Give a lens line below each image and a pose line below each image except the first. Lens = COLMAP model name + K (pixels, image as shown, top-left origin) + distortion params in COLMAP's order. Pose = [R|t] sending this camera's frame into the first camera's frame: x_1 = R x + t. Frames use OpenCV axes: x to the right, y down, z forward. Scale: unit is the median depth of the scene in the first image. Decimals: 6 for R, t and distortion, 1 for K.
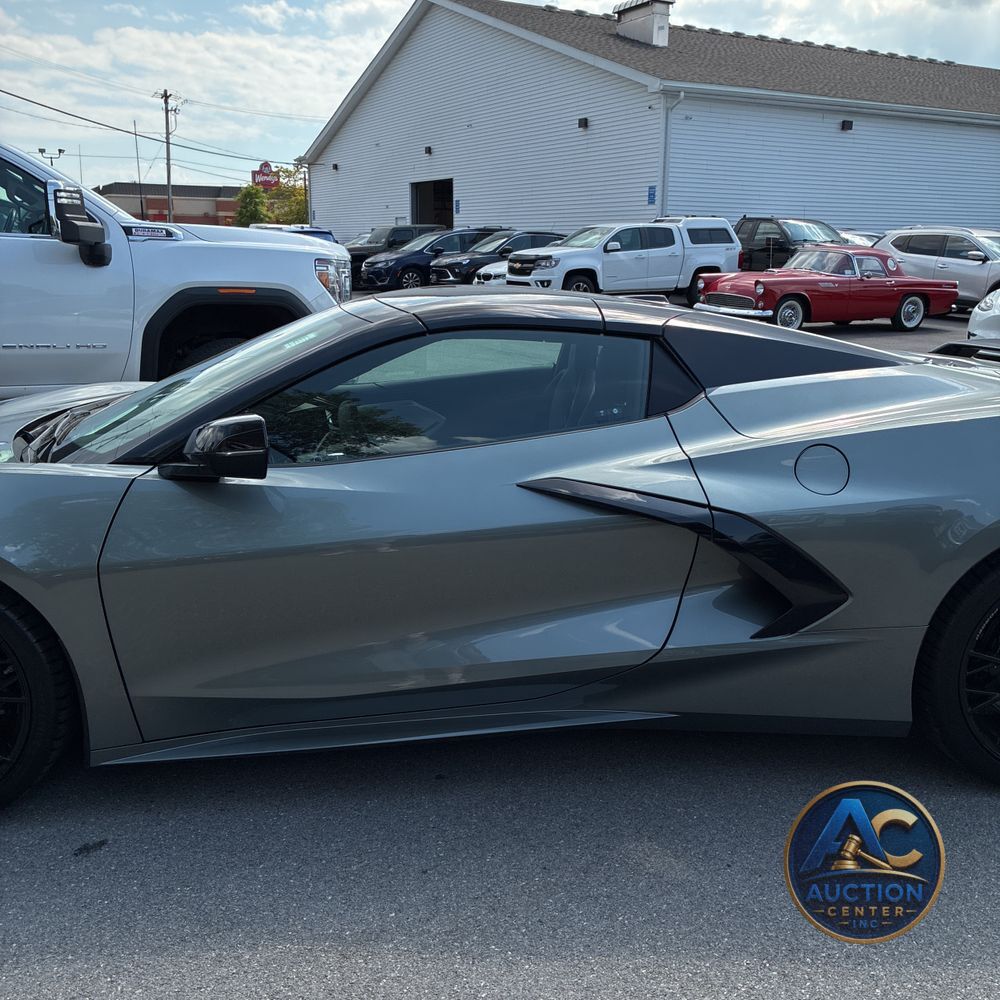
lens RADIAL K [[1017.1, 0, 509.3], [0, 1017.1, 504.8], [0, 0, 1]] dist [0.014517, 0.000000]
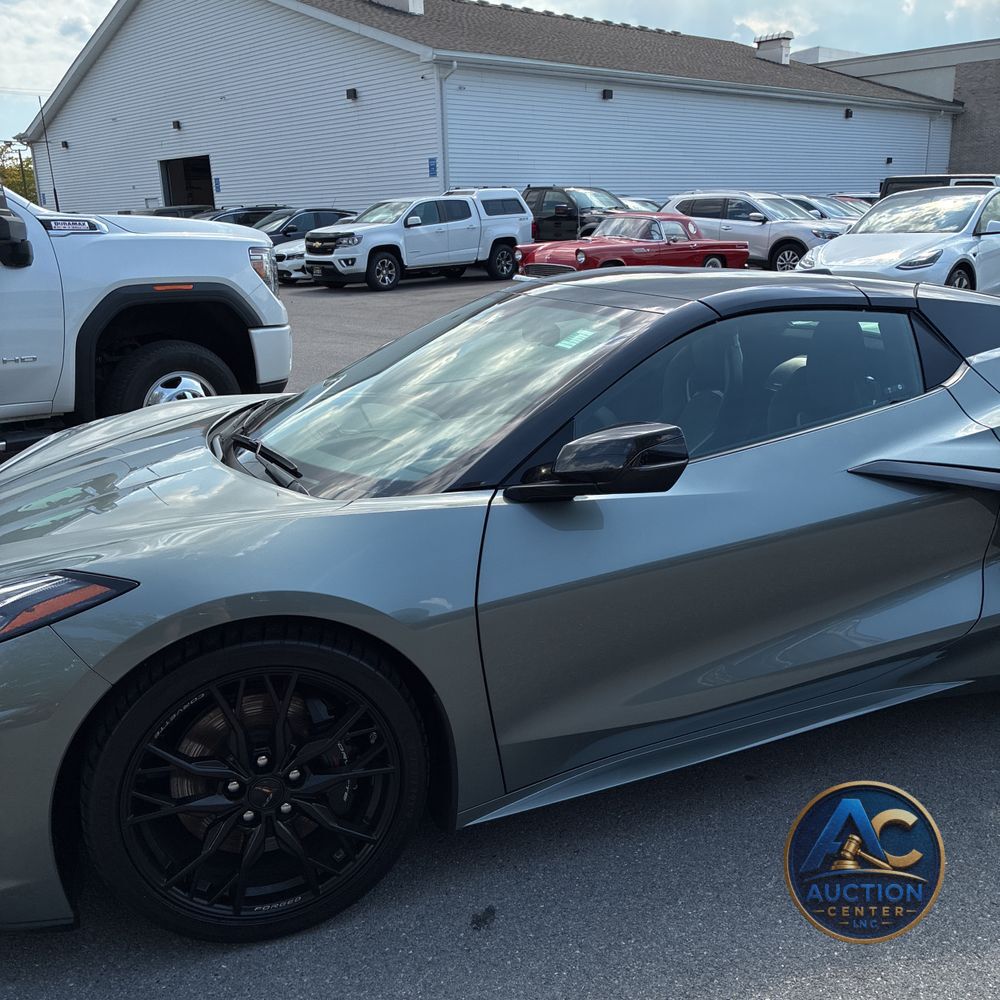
lens RADIAL K [[1017.1, 0, 506.8], [0, 1017.1, 515.3], [0, 0, 1]] dist [0.014517, 0.000000]
pose [[0.968312, -0.104757, 0.226710, -0.069934], [0.097001, 0.994261, 0.045119, -0.007023], [-0.230135, -0.021698, 0.972917, 0.016106]]
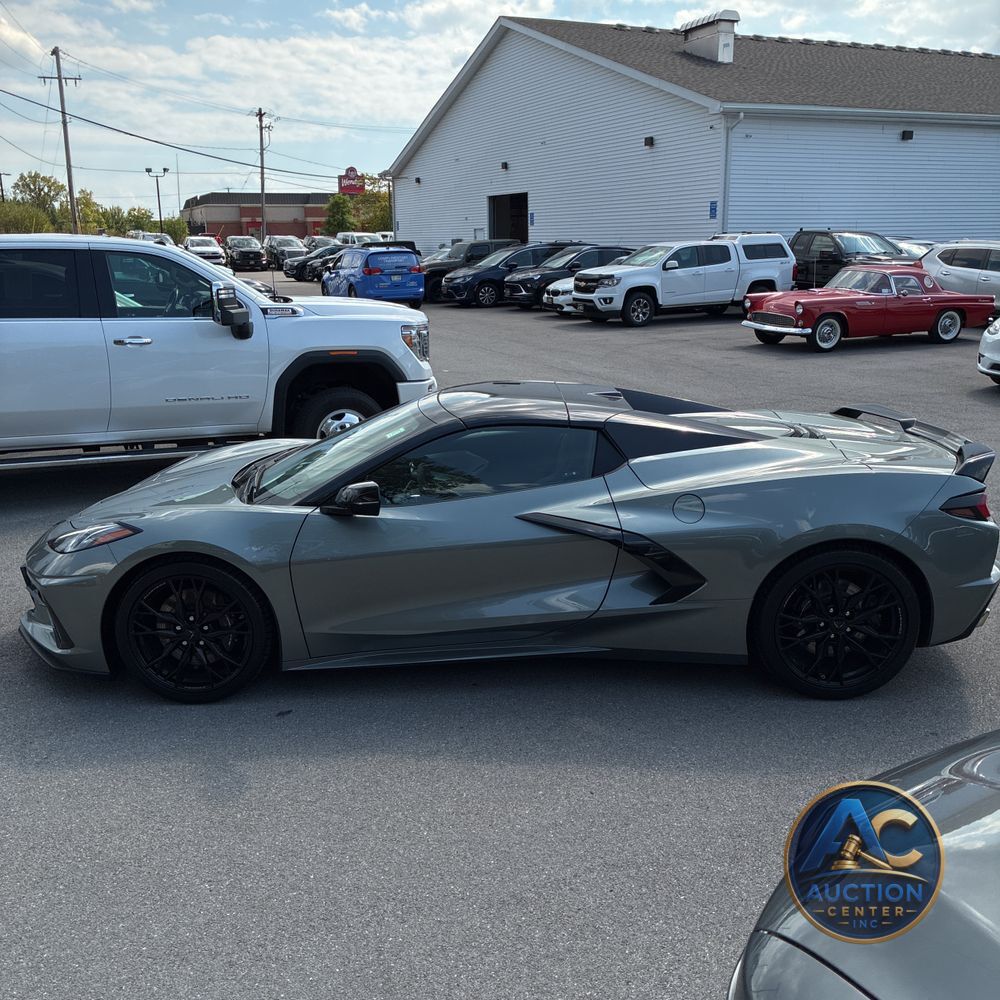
lens RADIAL K [[1017.1, 0, 496.6], [0, 1017.1, 498.3], [0, 0, 1]] dist [0.014517, 0.000000]
pose [[0.995763, 0.000291, -0.091955, 0.018262], [-0.000244, 1.000000, 0.000522, -0.007000], [0.091955, -0.000497, 0.995763, -0.102163]]
